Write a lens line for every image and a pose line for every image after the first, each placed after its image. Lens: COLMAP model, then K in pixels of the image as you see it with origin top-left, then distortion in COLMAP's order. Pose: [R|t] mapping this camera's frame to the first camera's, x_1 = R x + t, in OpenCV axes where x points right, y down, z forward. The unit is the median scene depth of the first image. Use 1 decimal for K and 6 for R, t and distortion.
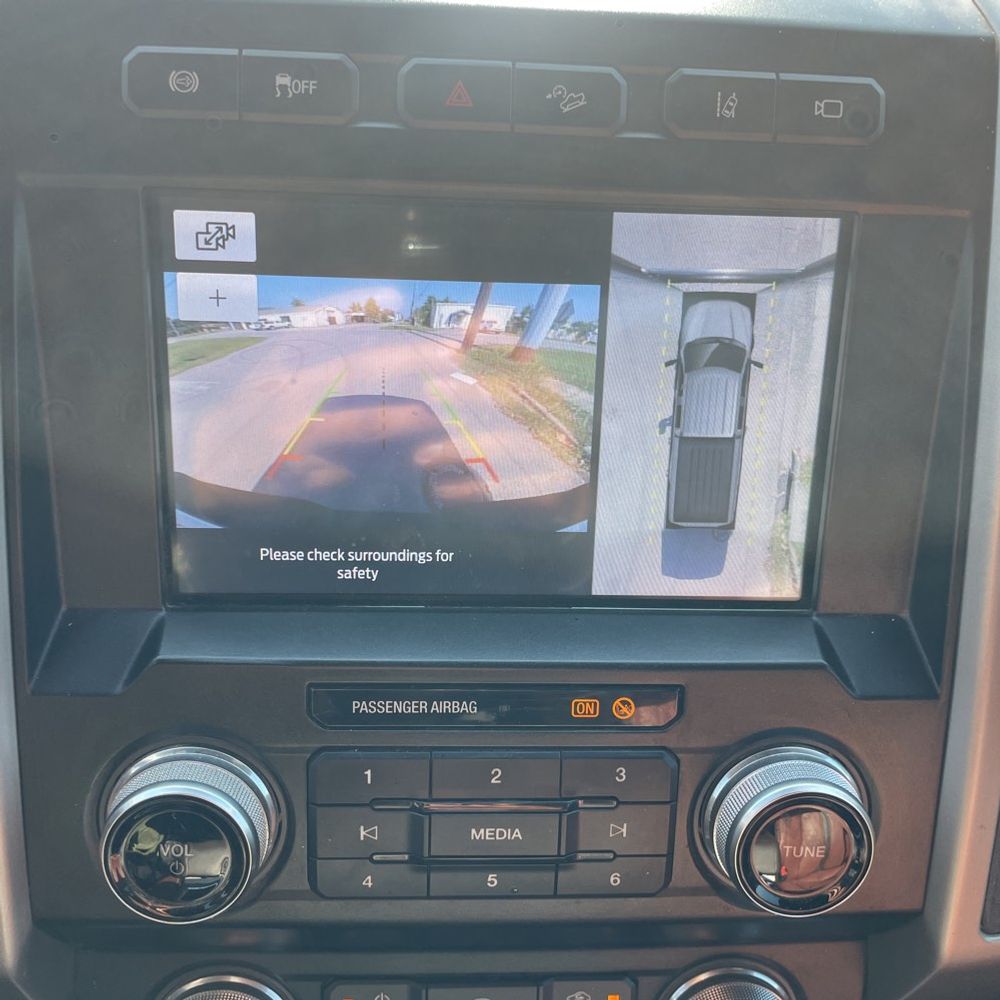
lens RADIAL K [[1006.0, 0, 485.3], [0, 1006.0, 497.3], [0, 0, 1]] dist [0.089904, -0.115910]
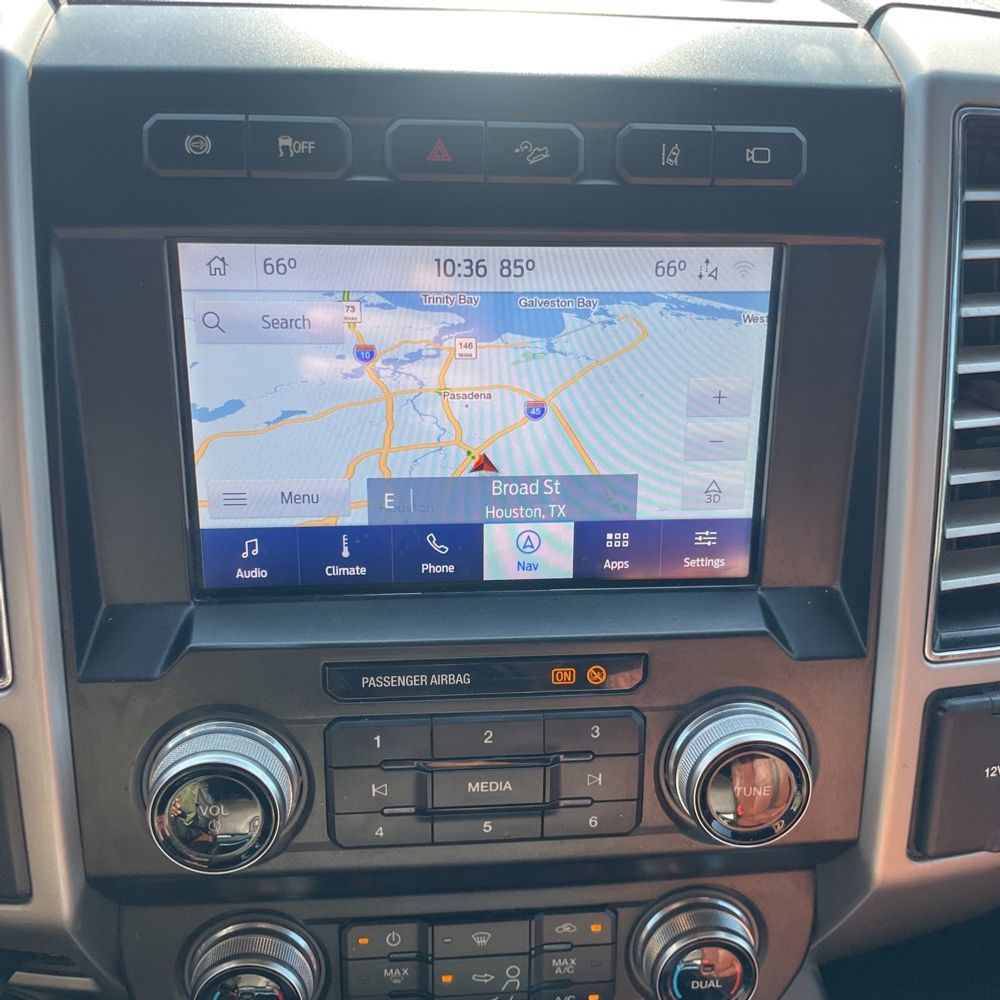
lens RADIAL K [[1003.1, 0, 500.0], [0, 1003.1, 500.0], [0, 0, 1]] dist [0.105836, -0.149751]
pose [[0.999124, -0.029307, 0.029864, -0.002442], [0.028375, 0.999111, 0.031191, -0.030927], [-0.030752, -0.030316, 0.999067, -0.143388]]
